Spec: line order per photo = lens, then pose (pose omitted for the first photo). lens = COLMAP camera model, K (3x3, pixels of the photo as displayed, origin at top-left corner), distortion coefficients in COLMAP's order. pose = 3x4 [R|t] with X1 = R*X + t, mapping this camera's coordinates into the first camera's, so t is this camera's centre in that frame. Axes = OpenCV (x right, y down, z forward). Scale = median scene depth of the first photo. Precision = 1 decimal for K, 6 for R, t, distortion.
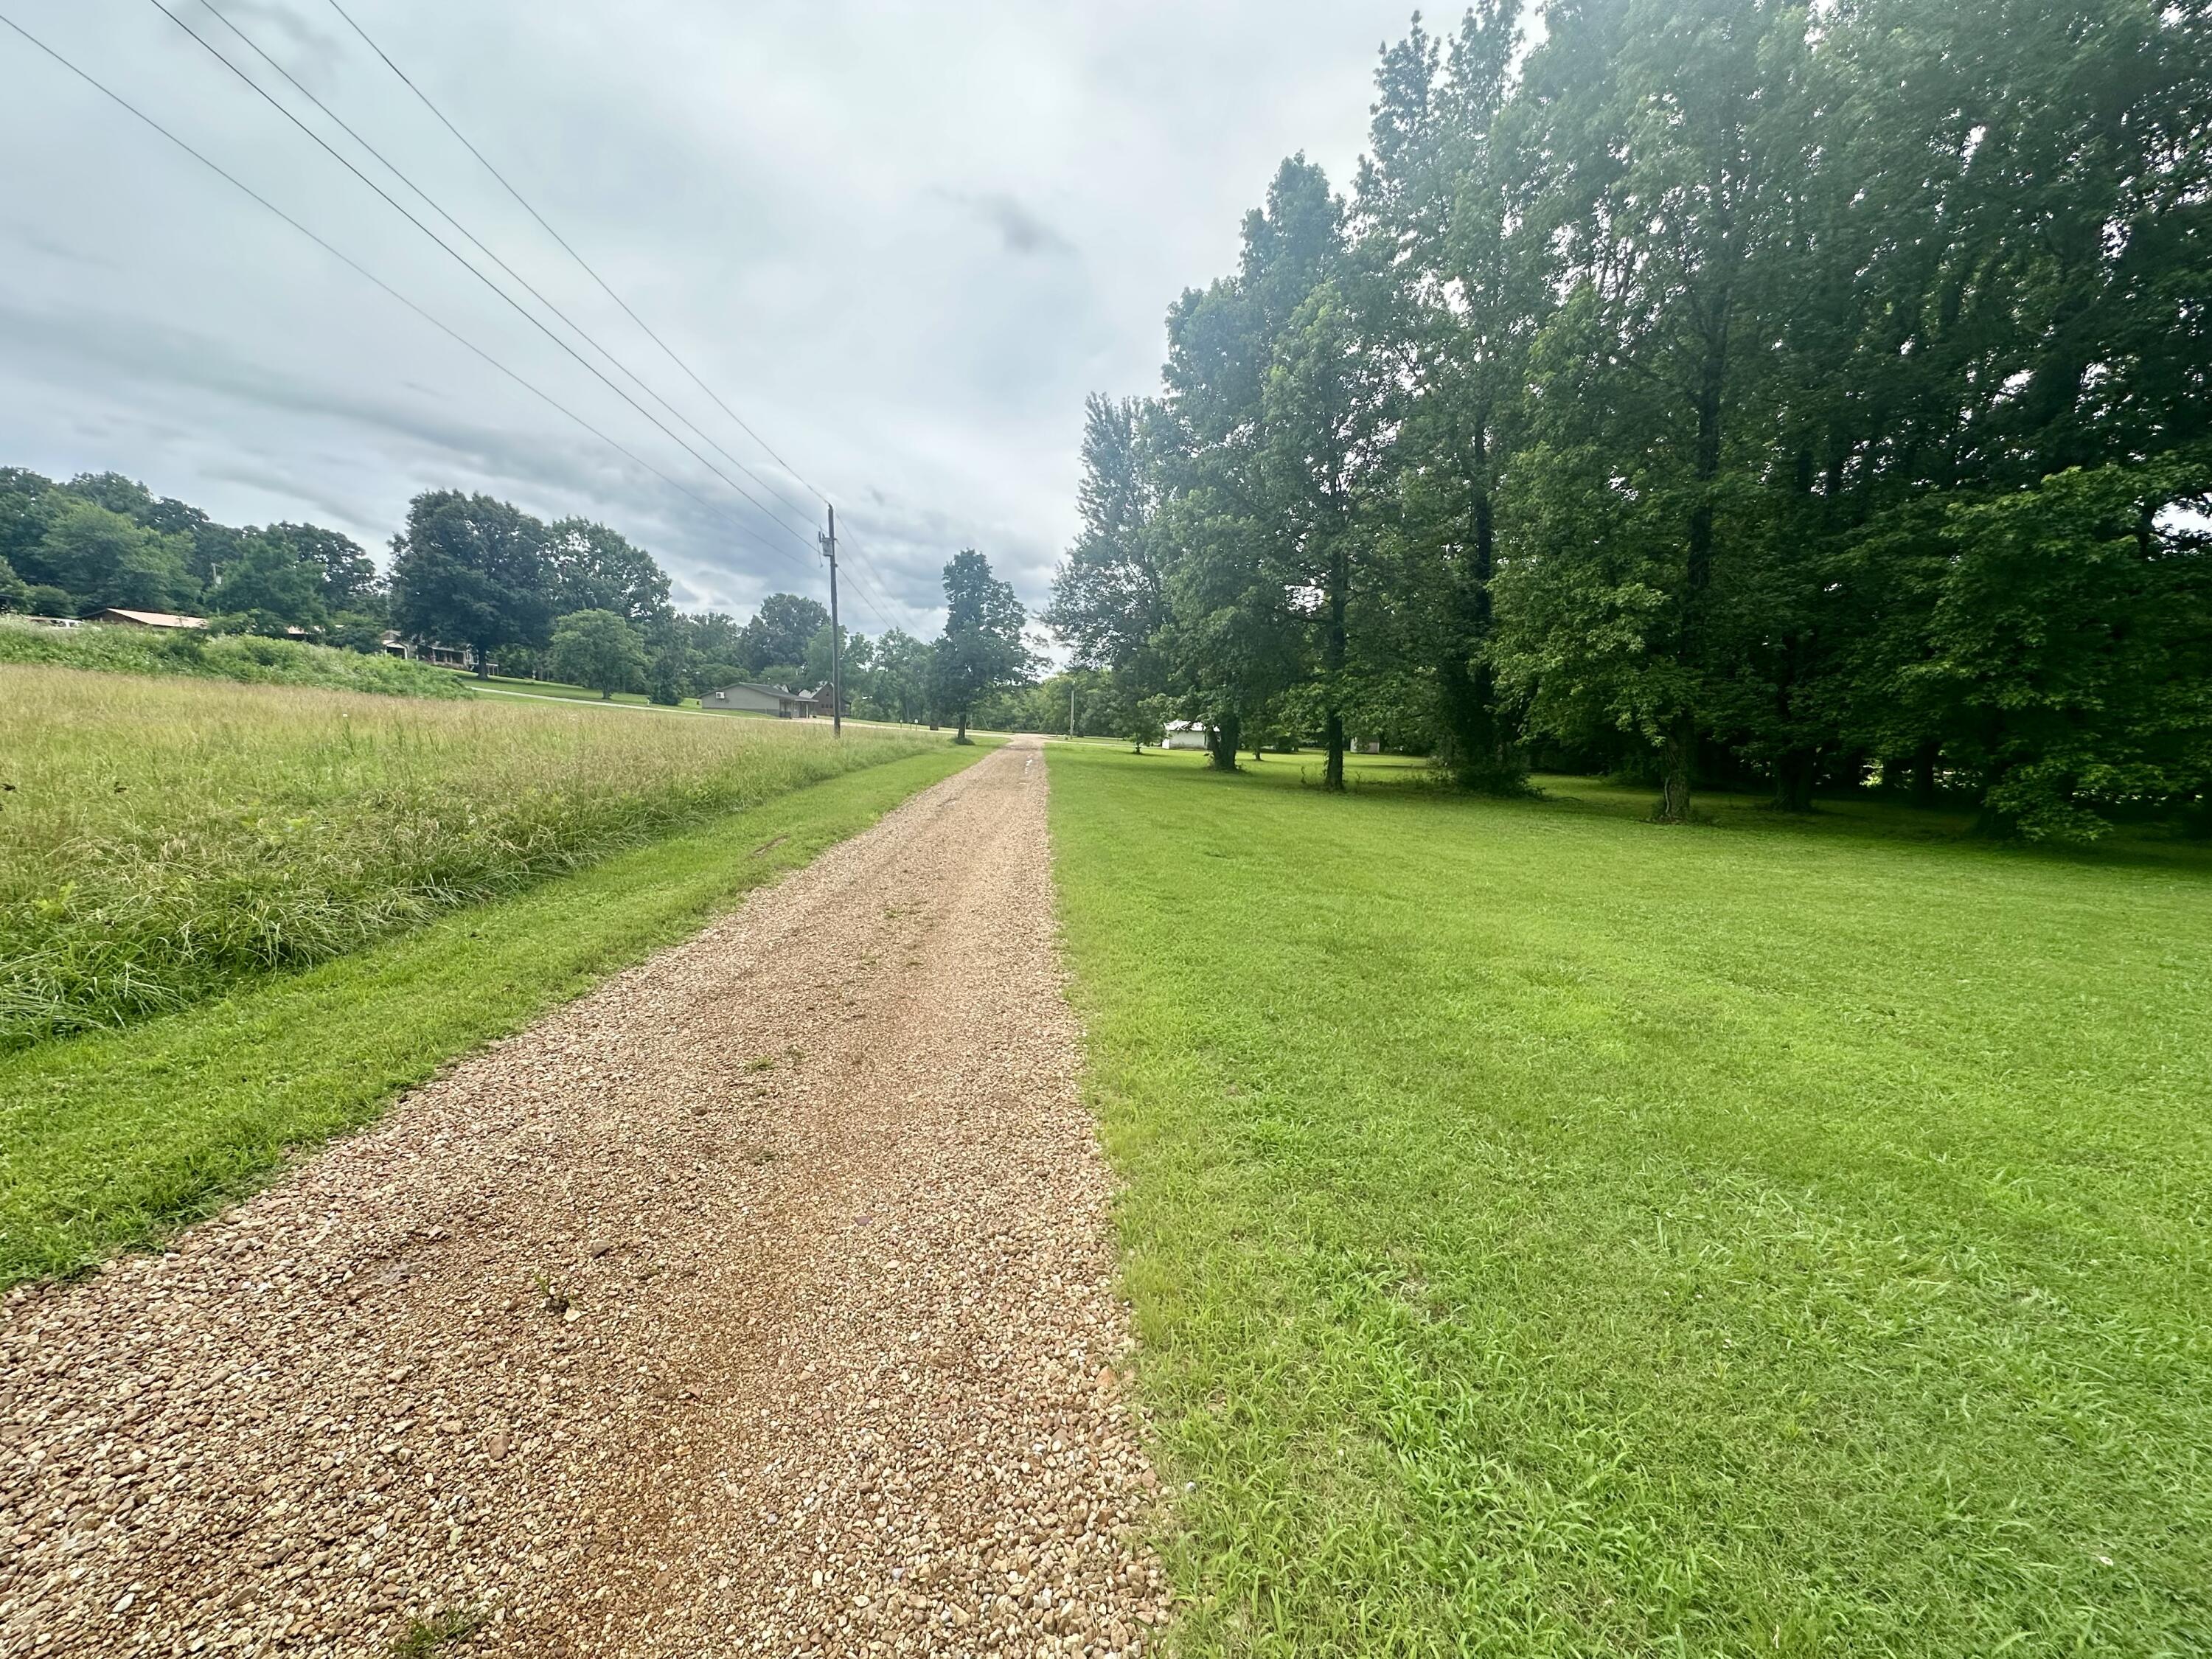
lens RADIAL K [[890.7, 0, 1108.0], [0, 890.7, 825.1], [0, 0, 1]] dist [0.001290, 0.000521]
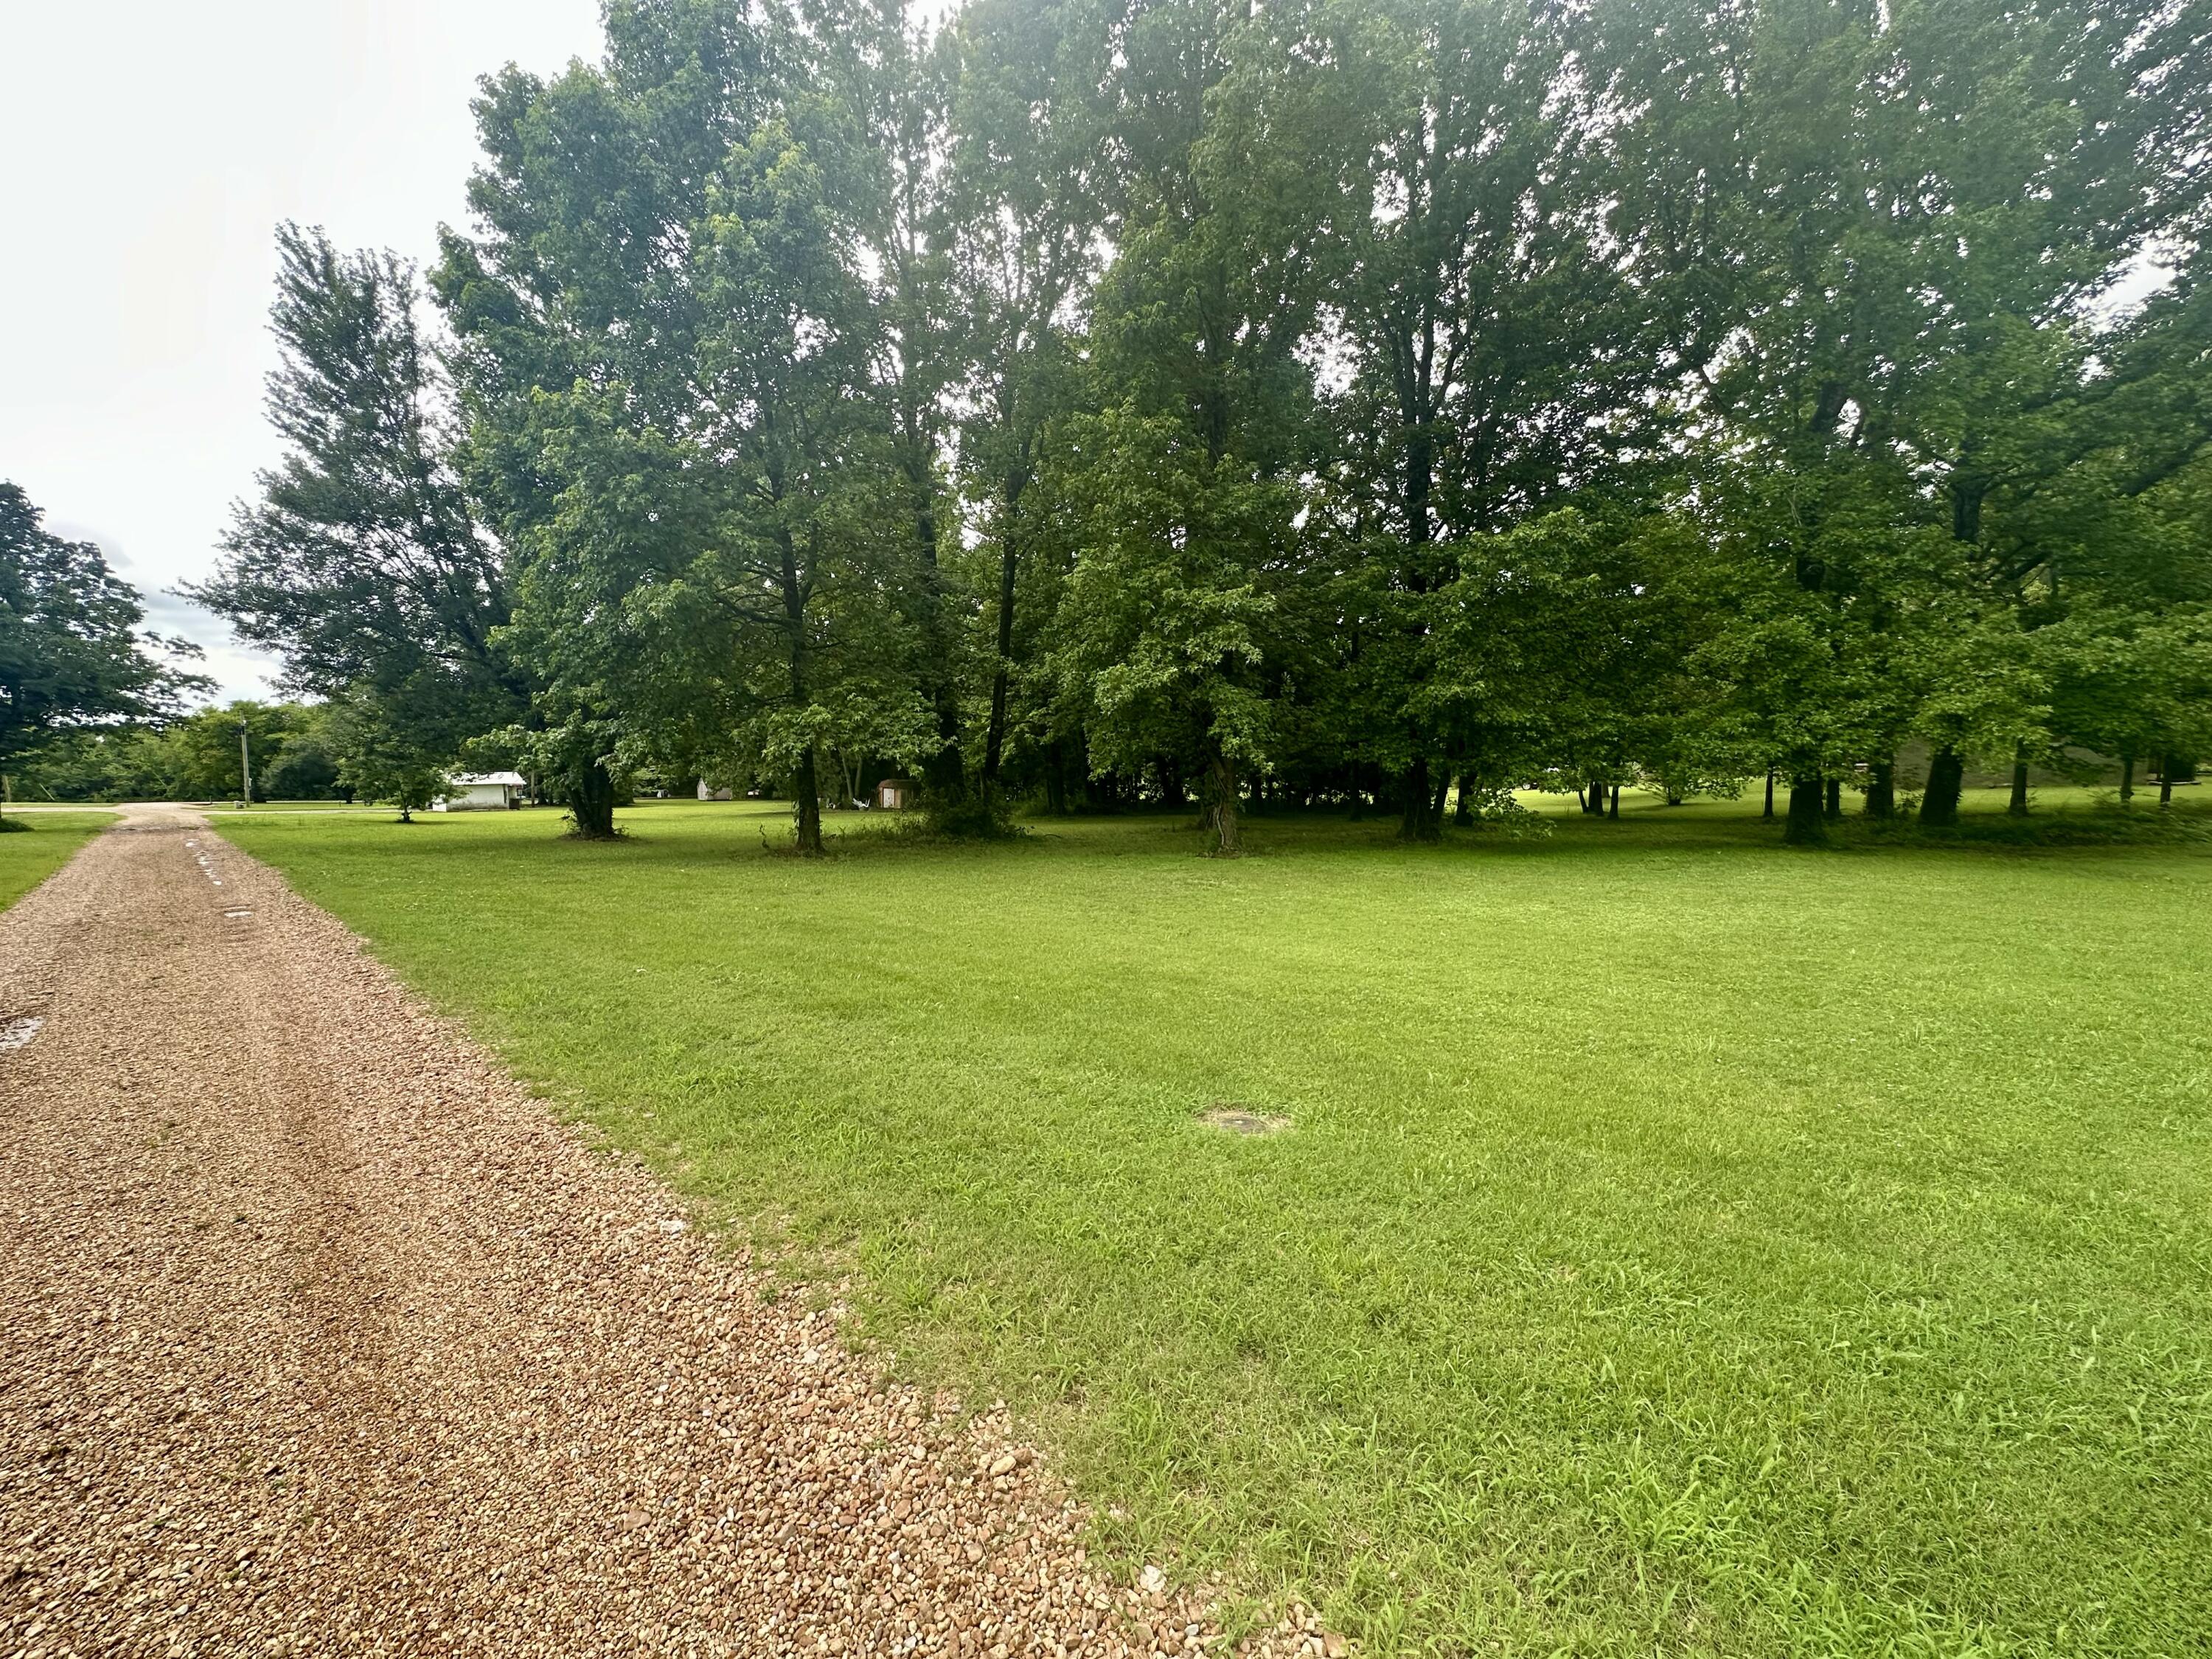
lens RADIAL K [[890.7, 0, 1108.0], [0, 890.7, 825.1], [0, 0, 1]] dist [0.001290, 0.000521]
pose [[0.736669, -0.081573, 0.671315, -0.030986], [0.112402, 0.993659, -0.002603, -0.017845], [-0.666846, 0.077375, 0.741167, 0.154458]]
